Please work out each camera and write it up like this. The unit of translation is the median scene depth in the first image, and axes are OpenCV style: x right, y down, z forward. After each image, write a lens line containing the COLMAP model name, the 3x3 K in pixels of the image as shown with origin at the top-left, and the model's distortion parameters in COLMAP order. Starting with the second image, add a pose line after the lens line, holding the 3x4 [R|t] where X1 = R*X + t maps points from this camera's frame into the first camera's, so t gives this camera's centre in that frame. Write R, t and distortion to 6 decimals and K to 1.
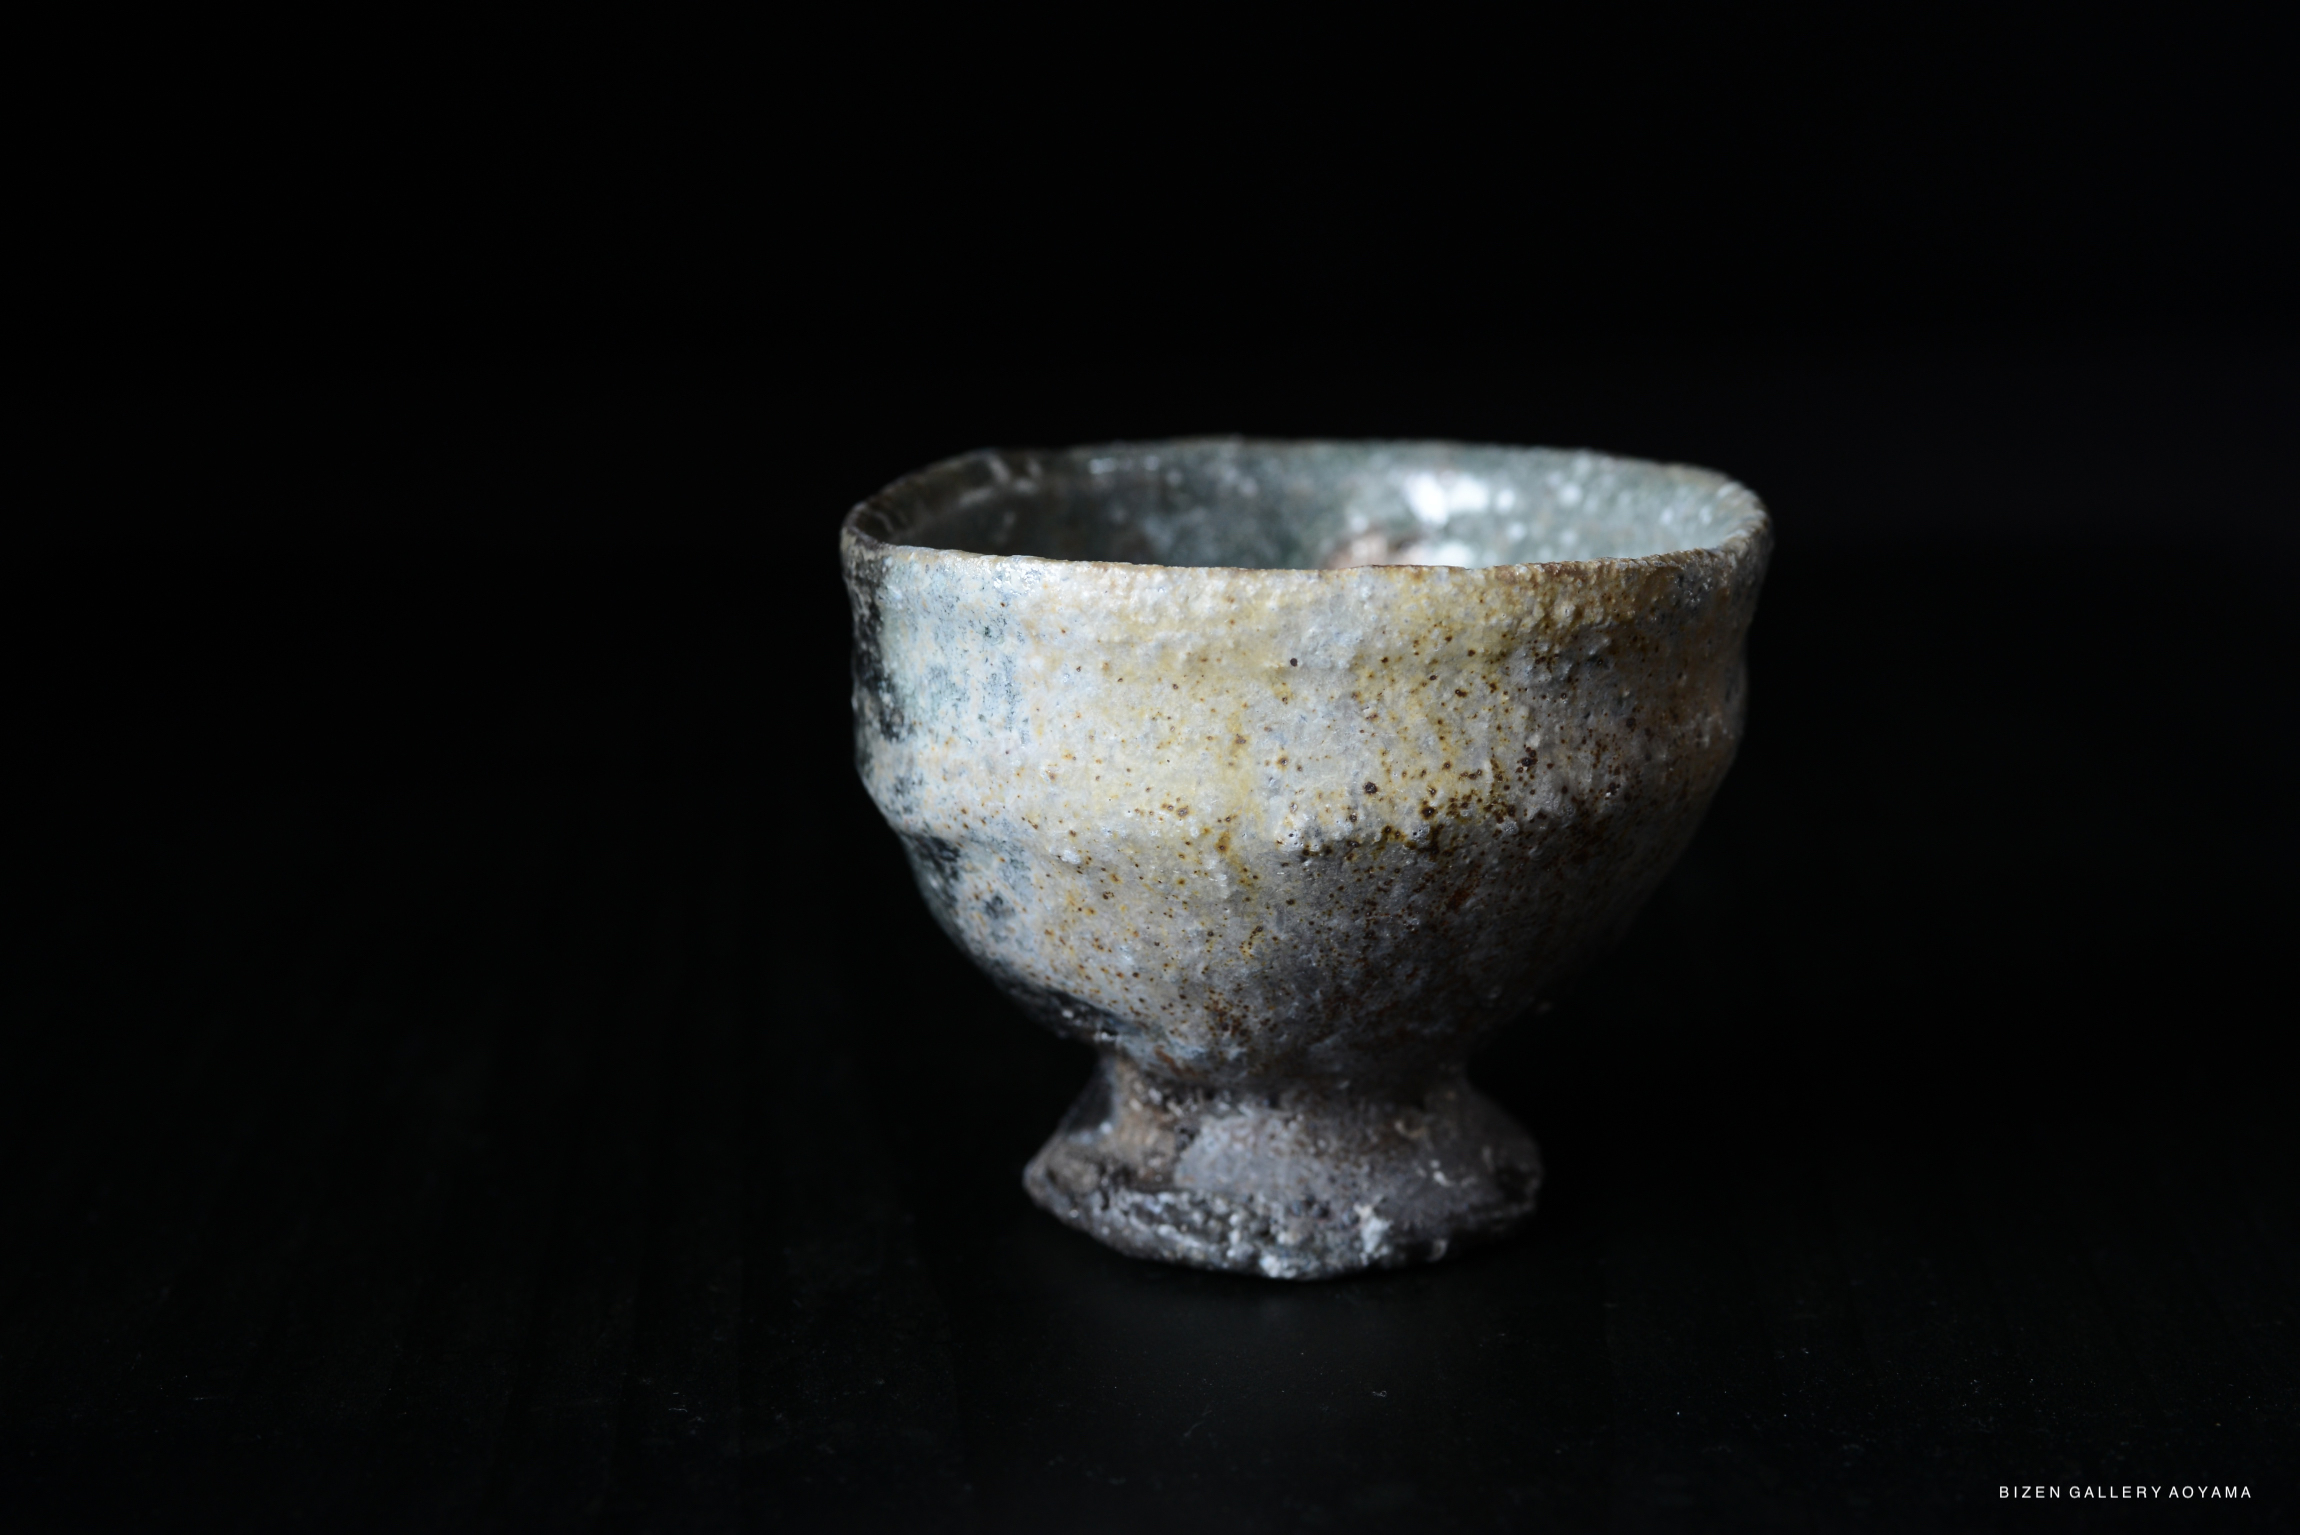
lens RADIAL K [[5234.4, 0, 1150.0], [0, 5234.4, 767.5], [0, 0, 1]] dist [0.076907, 0.214753]
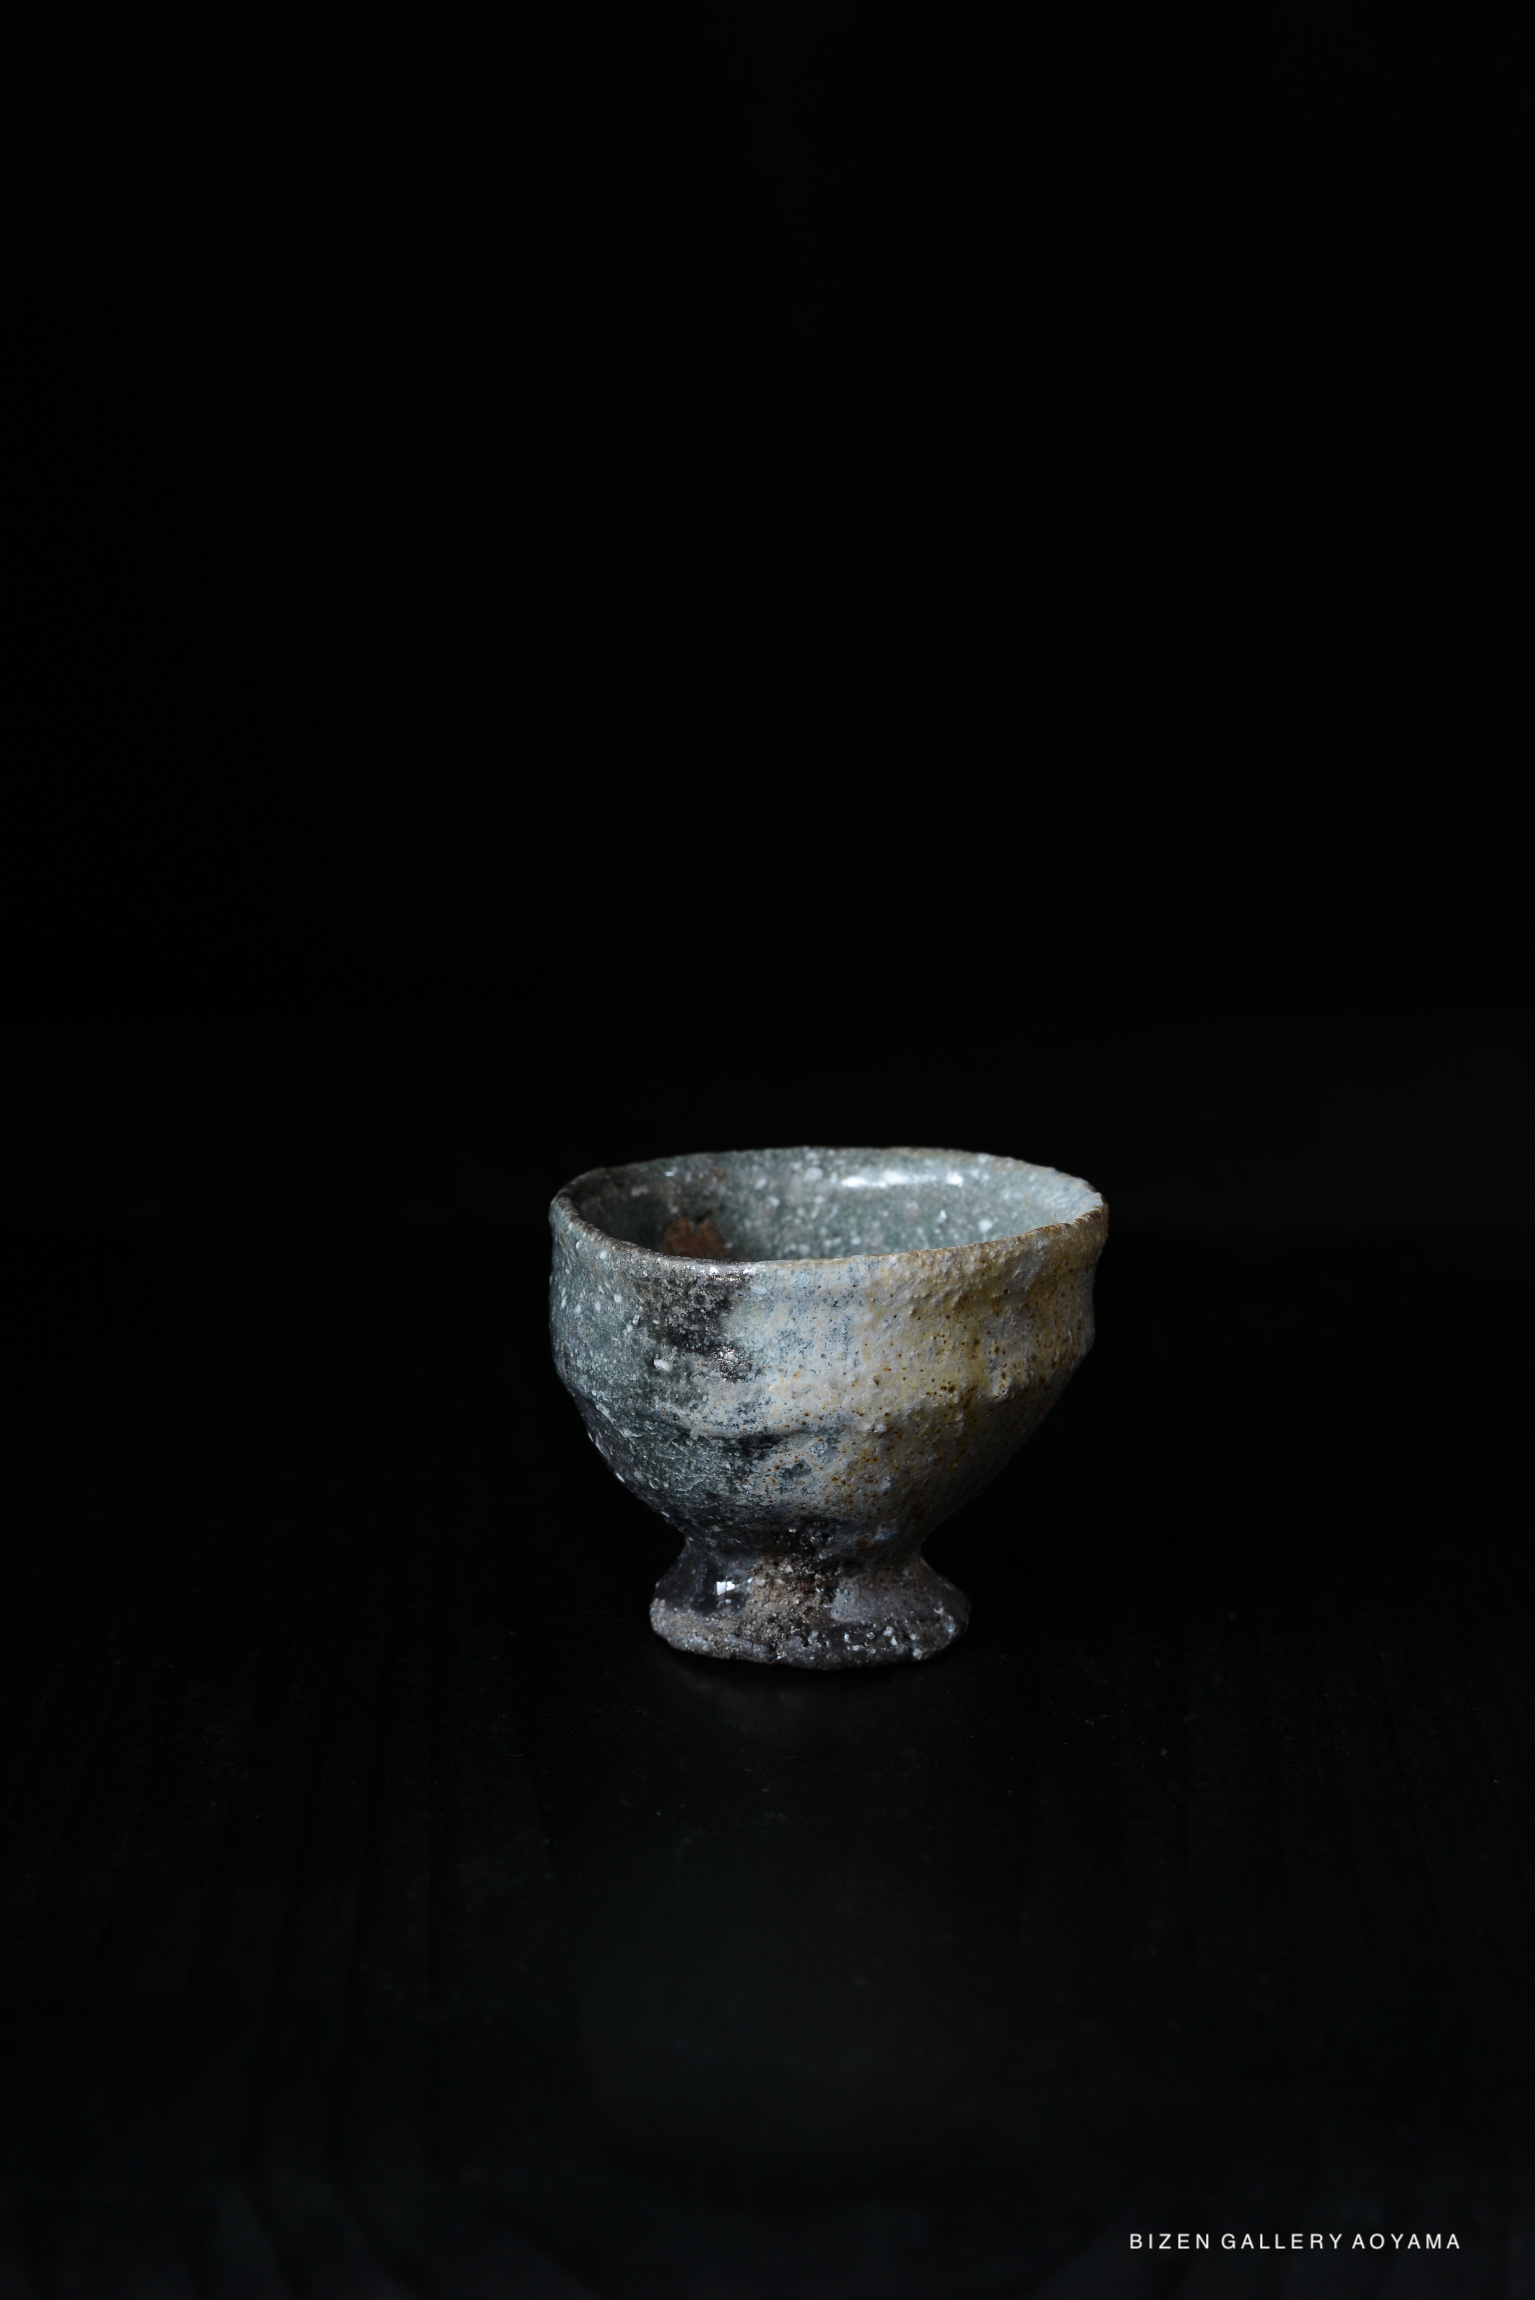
lens RADIAL K [[5006.5, 0, 767.5], [0, 5006.5, 1150.0], [0, 0, 1]] dist [0.094344, 0.148220]
pose [[0.717998, -0.137851, 0.682258, -1.123938], [0.146510, 0.988163, 0.045475, -0.149517], [-0.680451, 0.067307, 0.729696, -0.151928]]
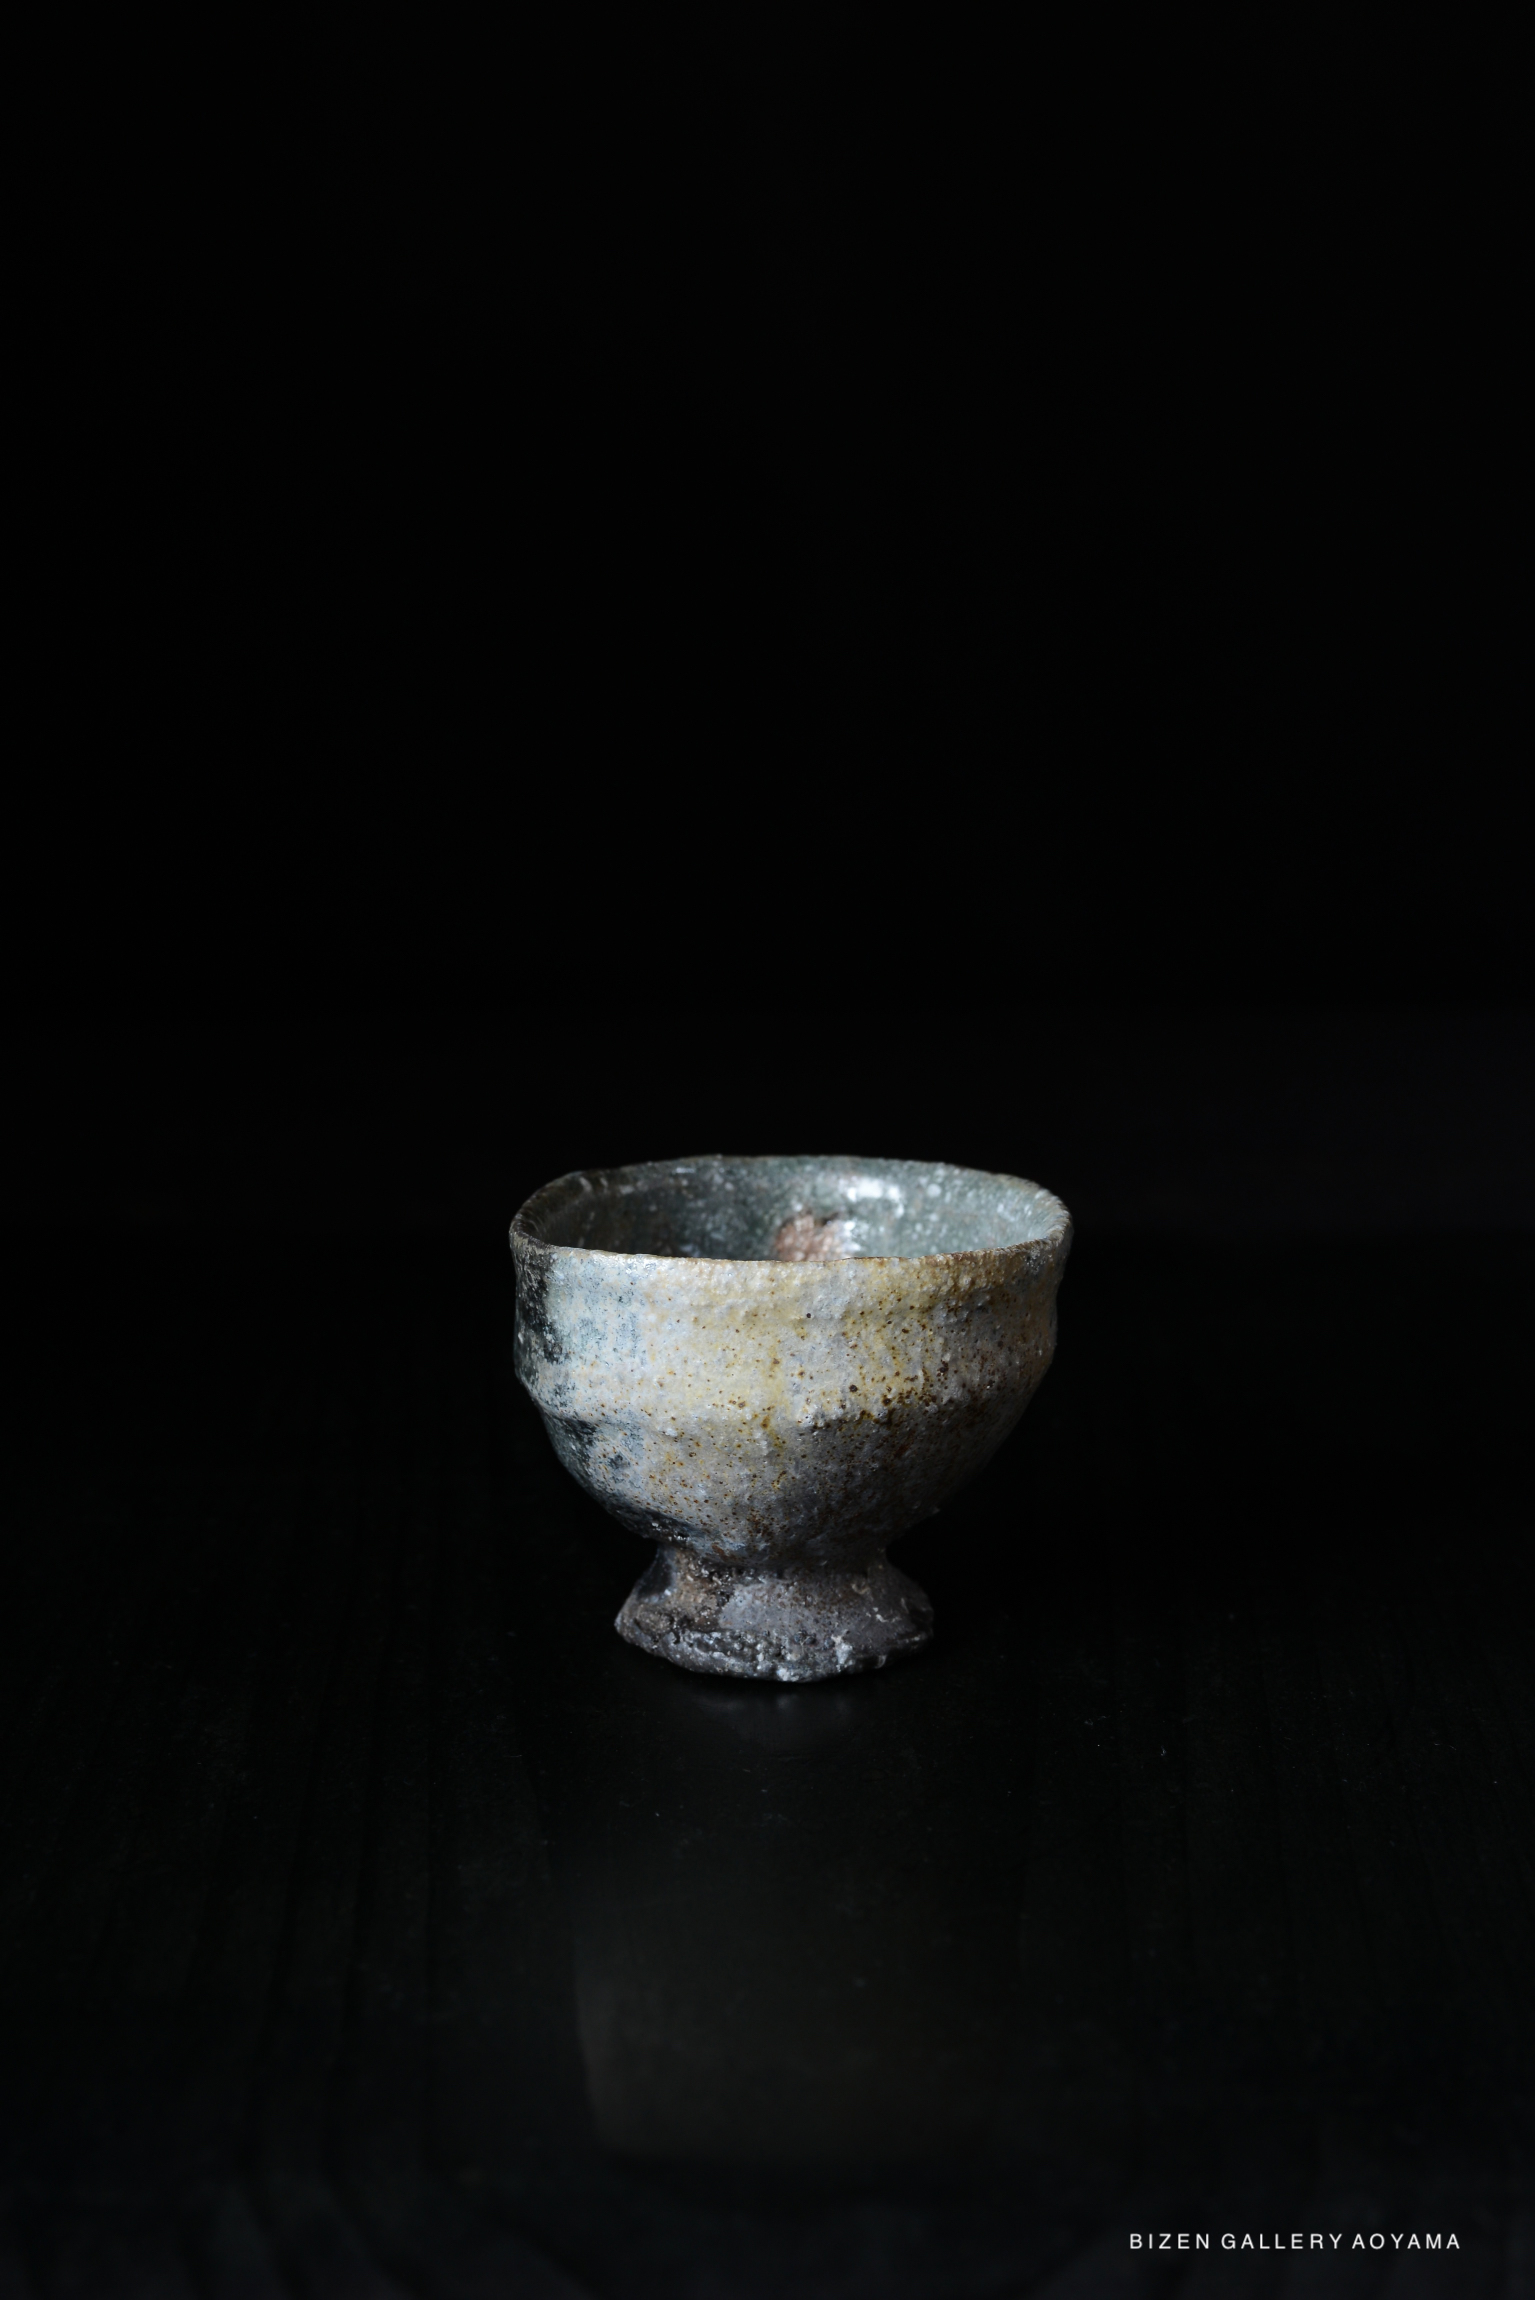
lens RADIAL K [[5006.5, 0, 767.5], [0, 5006.5, 1150.0], [0, 0, 1]] dist [0.094344, 0.148220]
pose [[0.992746, -0.019001, 0.118715, -0.172708], [0.020411, 0.999735, -0.010667, -0.055330], [-0.118481, 0.013012, 0.992871, -0.591209]]
